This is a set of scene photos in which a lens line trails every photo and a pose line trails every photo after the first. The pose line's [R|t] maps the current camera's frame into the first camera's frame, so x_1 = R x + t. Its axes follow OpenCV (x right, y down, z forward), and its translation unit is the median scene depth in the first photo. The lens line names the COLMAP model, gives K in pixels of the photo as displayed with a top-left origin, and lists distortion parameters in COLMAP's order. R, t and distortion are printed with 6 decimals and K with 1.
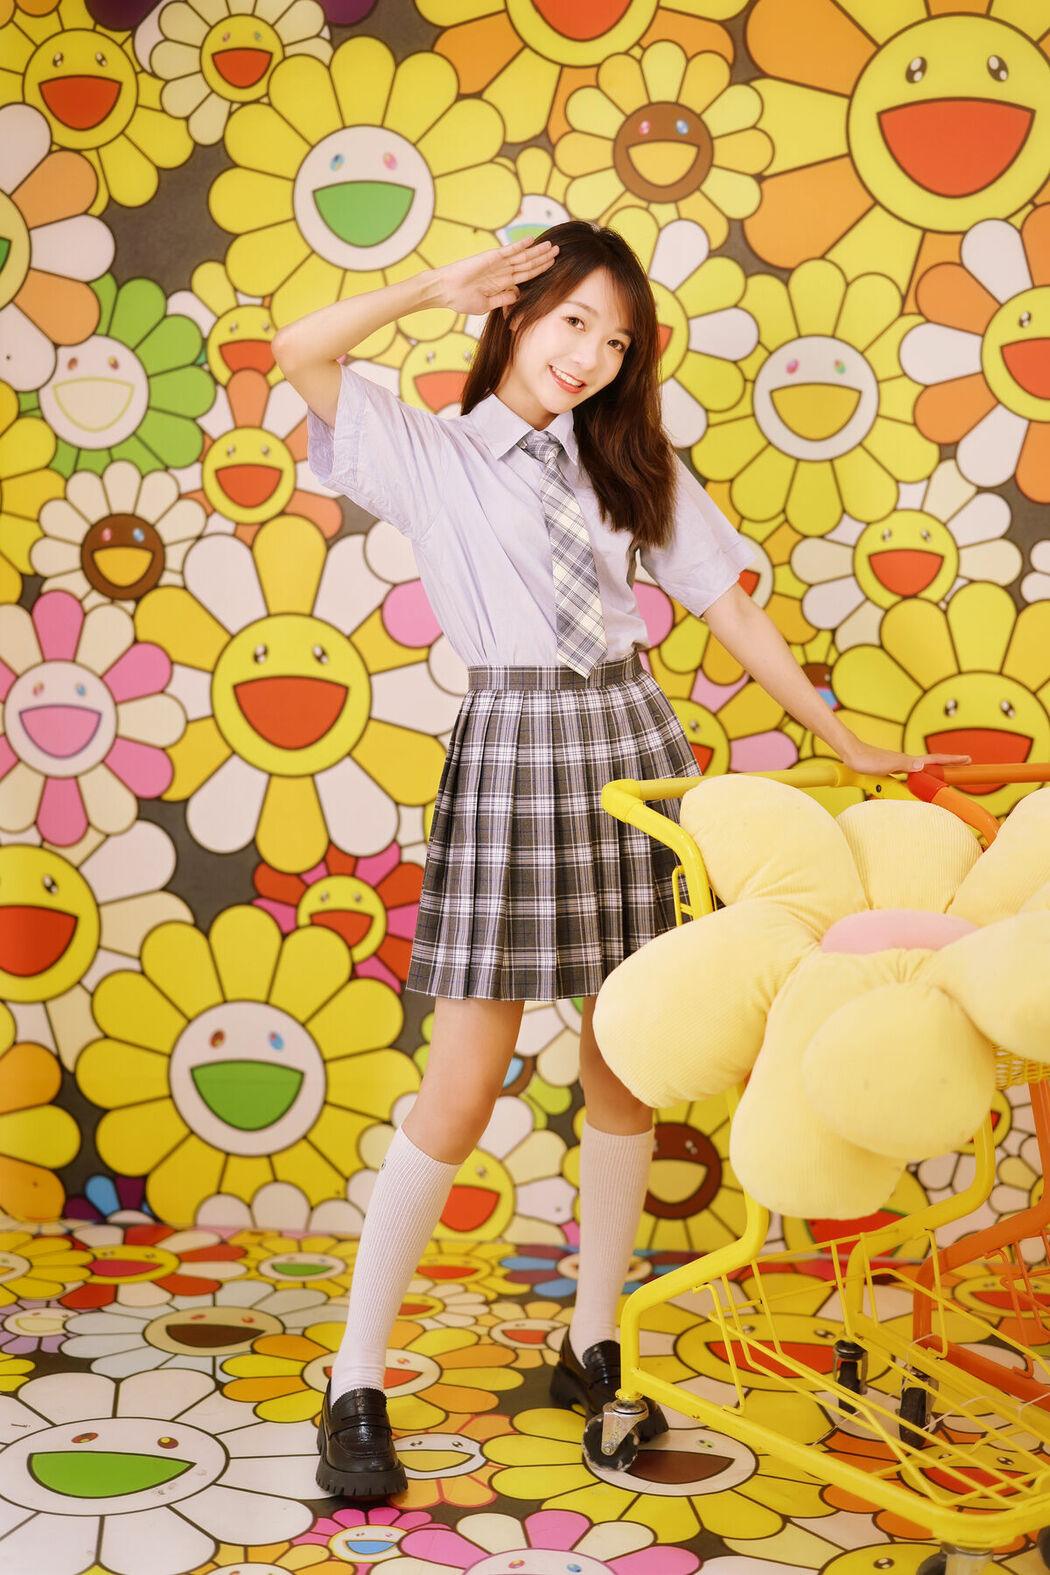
lens RADIAL K [[2488.0, 0, 514.3], [0, 2488.0, 797.6], [0, 0, 1]] dist [-0.040195, 0.000000]
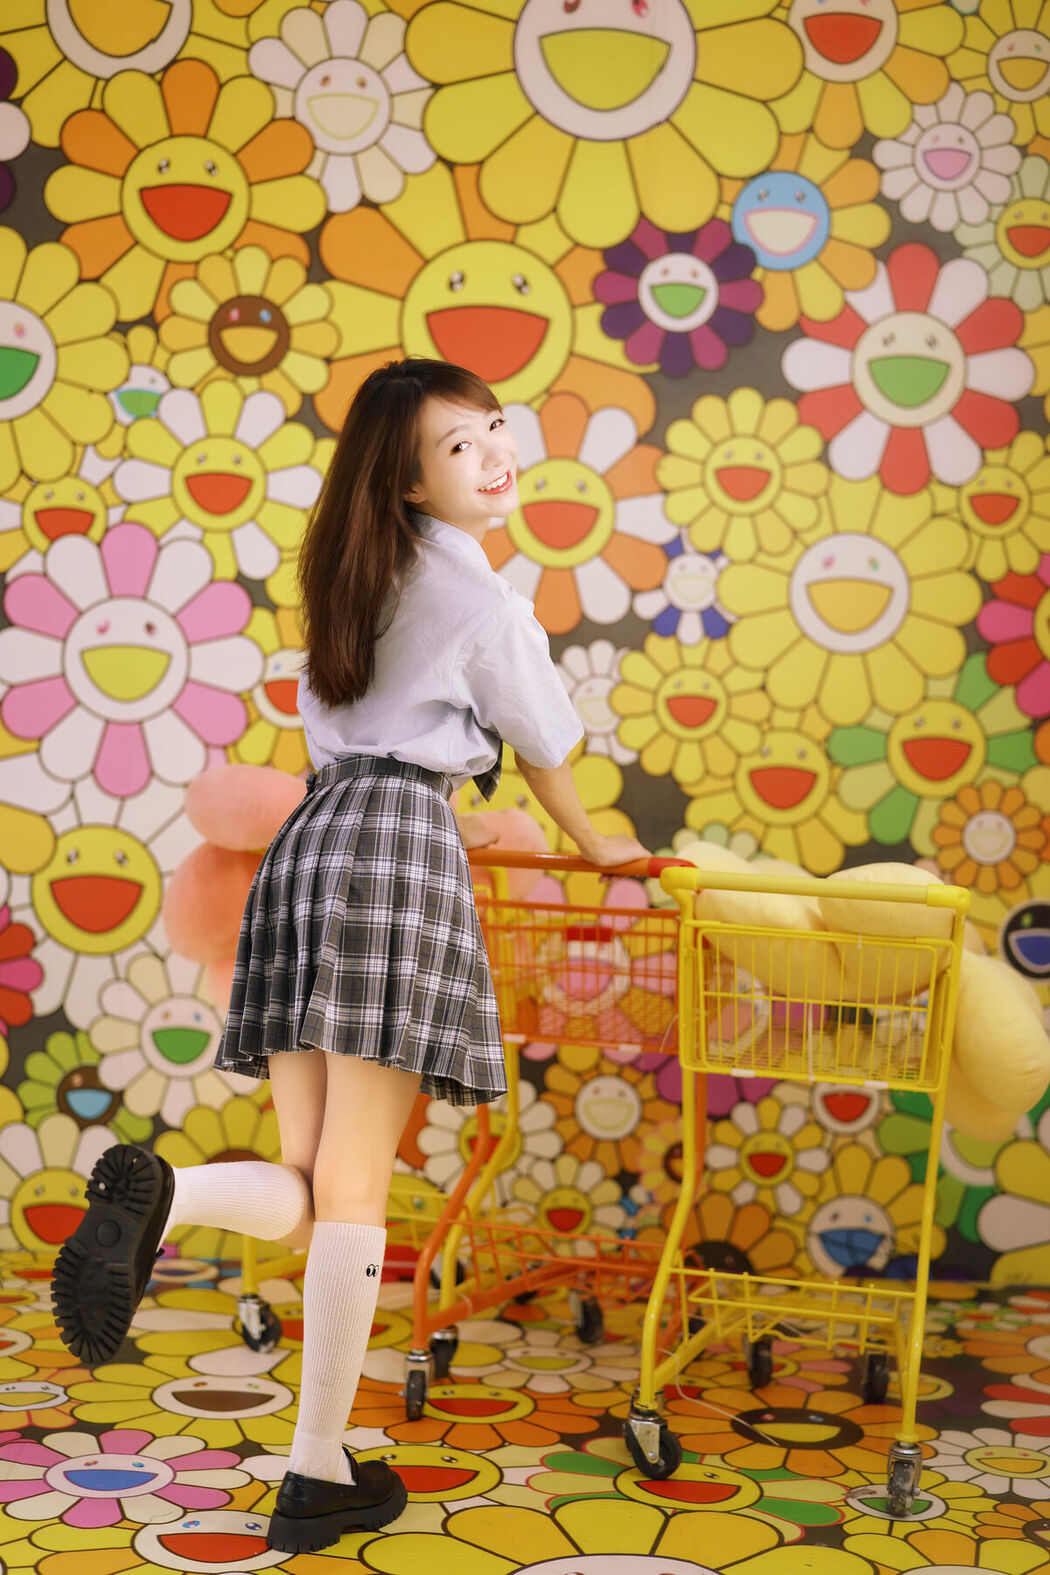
lens RADIAL K [[2488.0, 0, 542.0], [0, 2488.0, 785.1], [0, 0, 1]] dist [-0.040195, 0.000000]
pose [[0.986311, 0.026632, 0.162730, 0.009478], [-0.014778, 0.997176, -0.073629, 0.046095], [-0.164231, 0.070217, 0.983920, -0.201556]]
